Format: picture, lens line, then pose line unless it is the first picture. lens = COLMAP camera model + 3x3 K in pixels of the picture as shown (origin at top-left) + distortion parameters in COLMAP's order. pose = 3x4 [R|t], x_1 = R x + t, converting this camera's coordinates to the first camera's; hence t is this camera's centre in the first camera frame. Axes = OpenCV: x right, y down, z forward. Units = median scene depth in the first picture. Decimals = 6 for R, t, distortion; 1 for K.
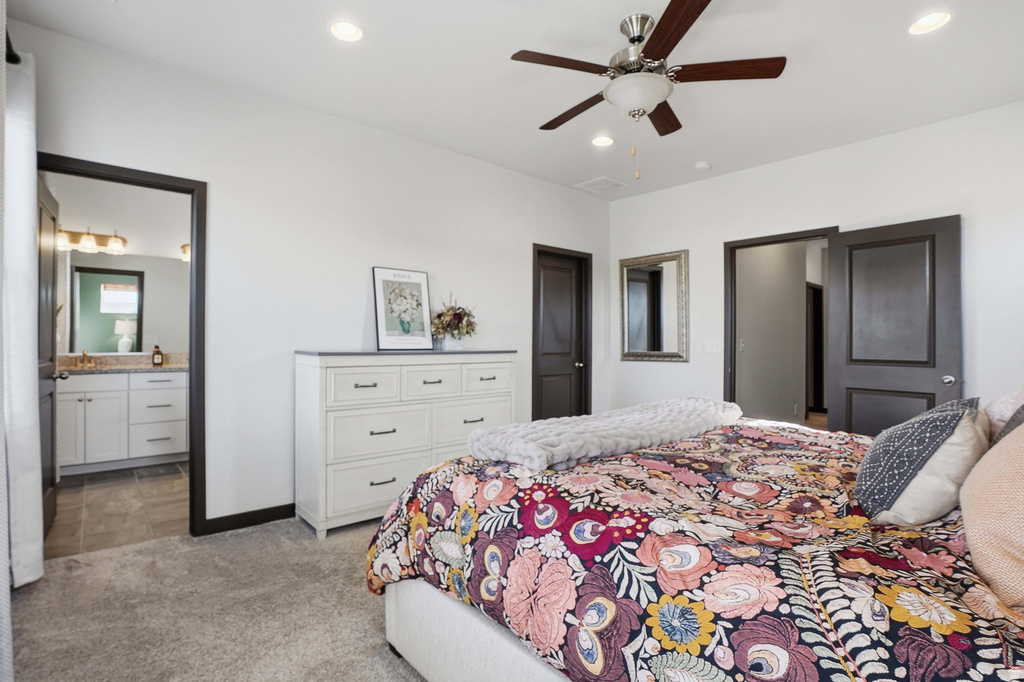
lens RADIAL K [[487.2, 0, 506.4], [0, 487.2, 340.5], [0, 0, 1]] dist [-0.038004, 0.004248]
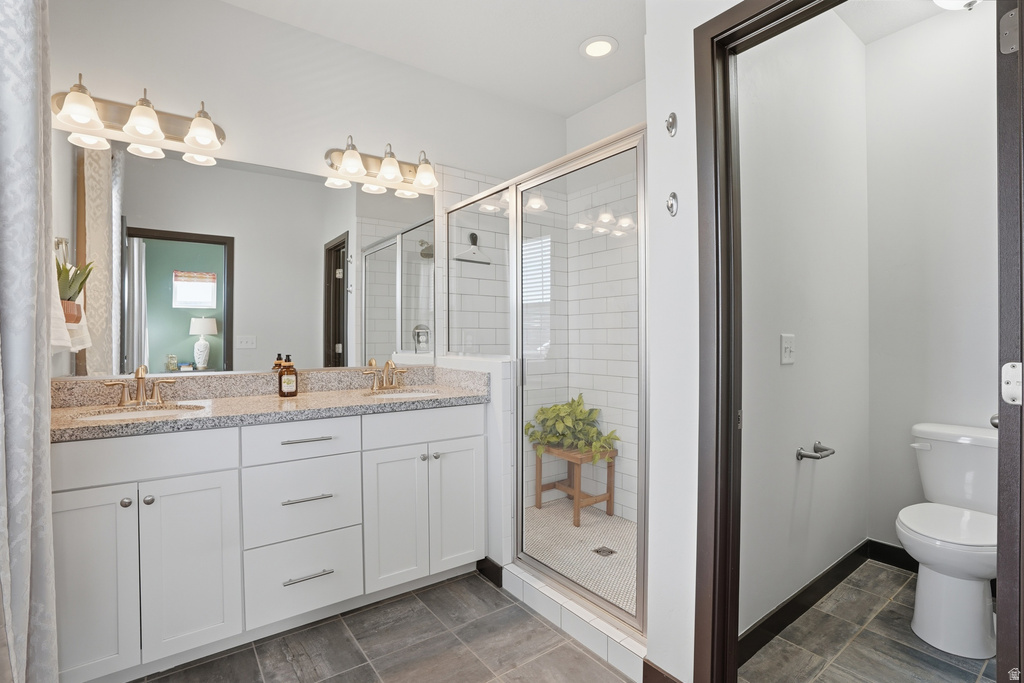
lens RADIAL K [[487.2, 0, 517.5], [0, 487.2, 342.5], [0, 0, 1]] dist [-0.038004, 0.004248]
pose [[0.996405, -0.009763, -0.084157, -0.472582], [0.010399, 0.999921, 0.007125, -0.002820], [0.084080, -0.007975, 0.996427, 0.553604]]
